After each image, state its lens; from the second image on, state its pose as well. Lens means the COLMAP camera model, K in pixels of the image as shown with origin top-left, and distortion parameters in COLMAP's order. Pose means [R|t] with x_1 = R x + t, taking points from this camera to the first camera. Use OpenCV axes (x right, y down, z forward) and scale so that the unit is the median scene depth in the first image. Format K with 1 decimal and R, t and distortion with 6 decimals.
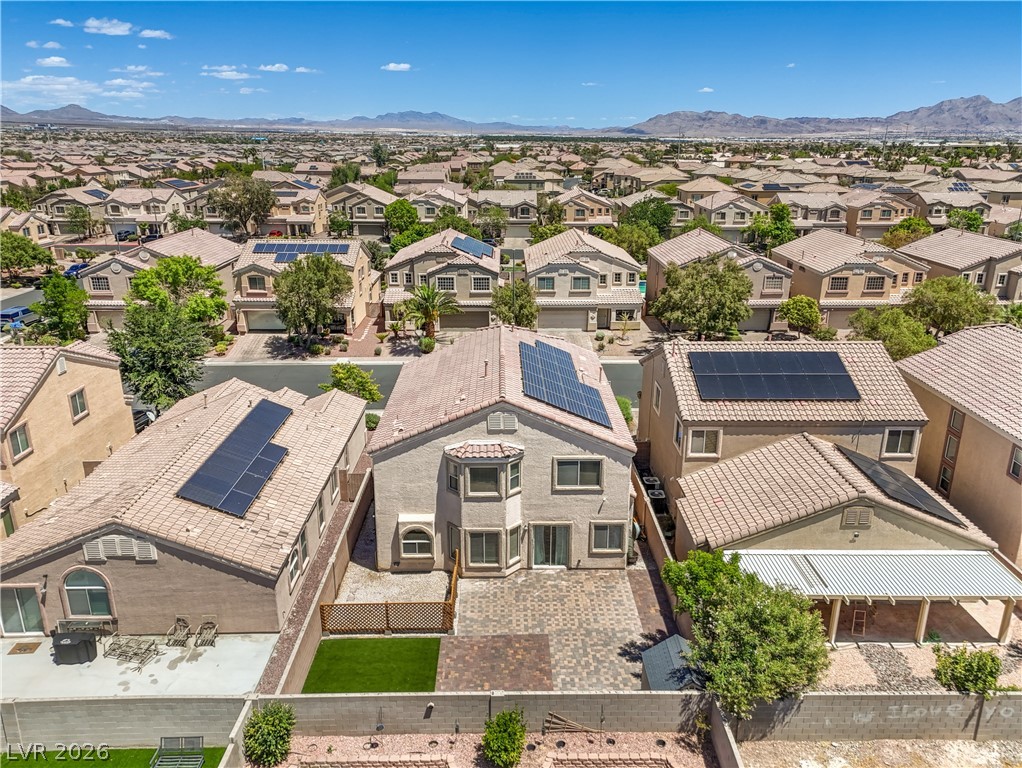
lens RADIAL K [[746.7, 0, 511.0], [0, 746.7, 384.0], [0, 0, 1]] dist [0.079537, -0.074848]
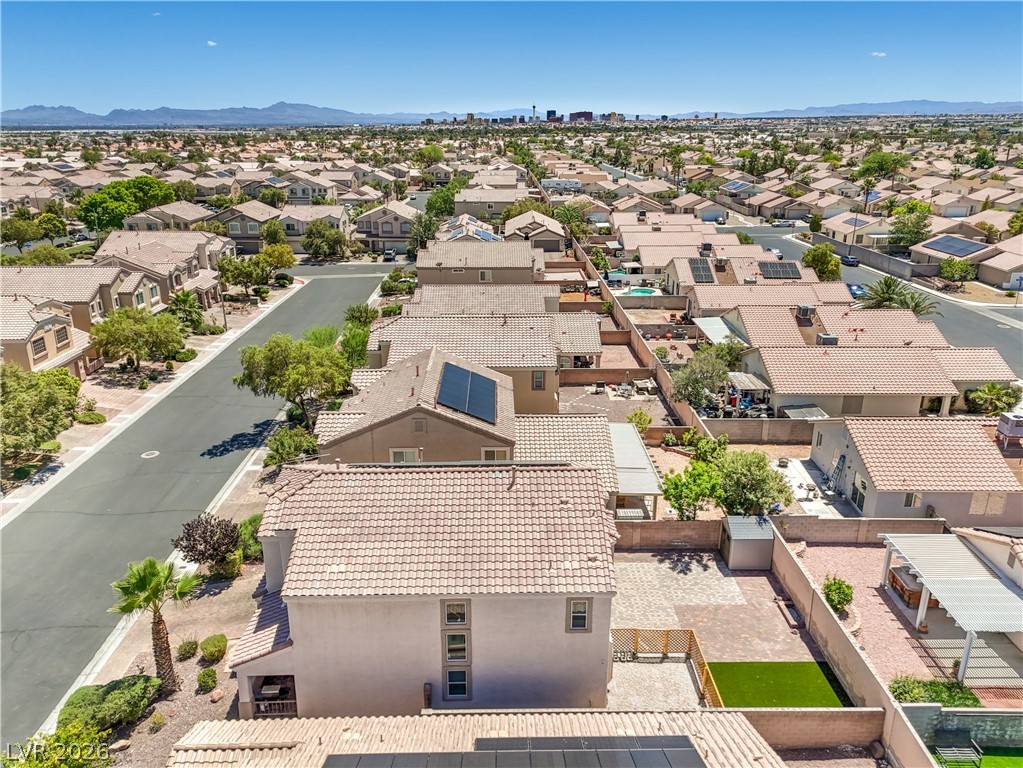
lens RADIAL K [[747.4, 0, 511.5], [0, 747.4, 384.0], [0, 0, 1]] dist [0.079537, -0.074848]
pose [[-0.009969, -0.327798, 0.944695, -0.744354], [0.316572, 0.895113, 0.313934, -0.351274], [-0.948516, 0.302194, 0.094849, 0.736837]]
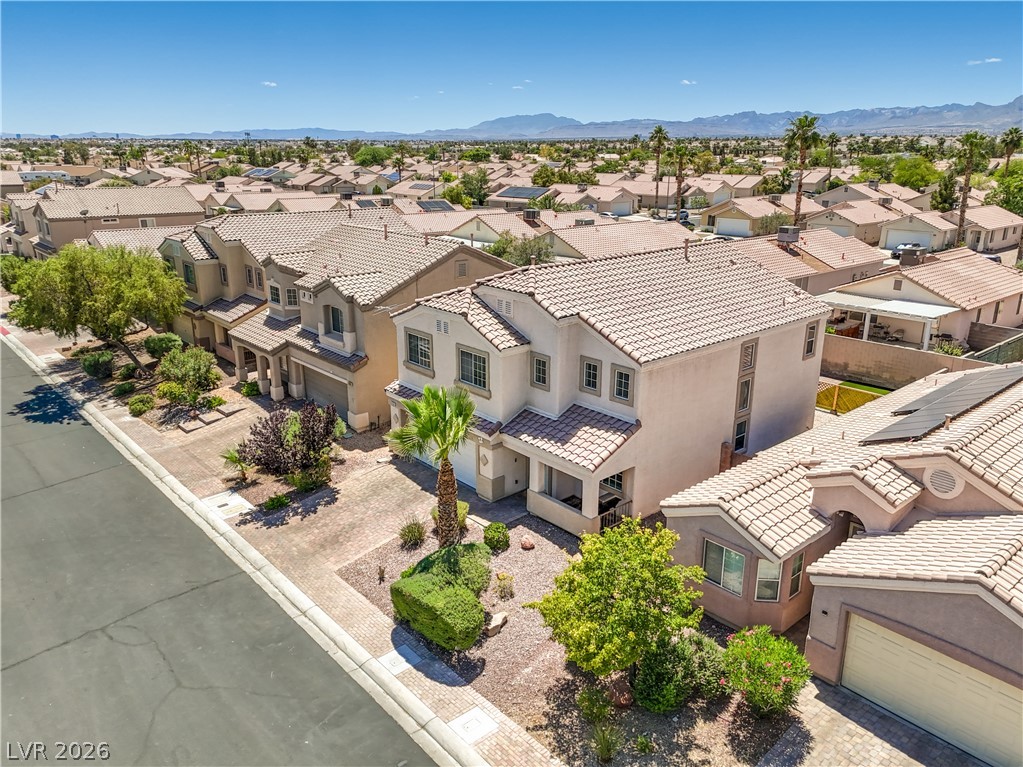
lens RADIAL K [[747.4, 0, 511.5], [0, 747.4, 383.5], [0, 0, 1]] dist [0.079537, -0.074848]
pose [[-0.655588, -0.228364, 0.719760, -0.512243], [0.237228, 0.842629, 0.483425, -0.320941], [-0.716887, 0.487675, -0.498243, 1.428908]]
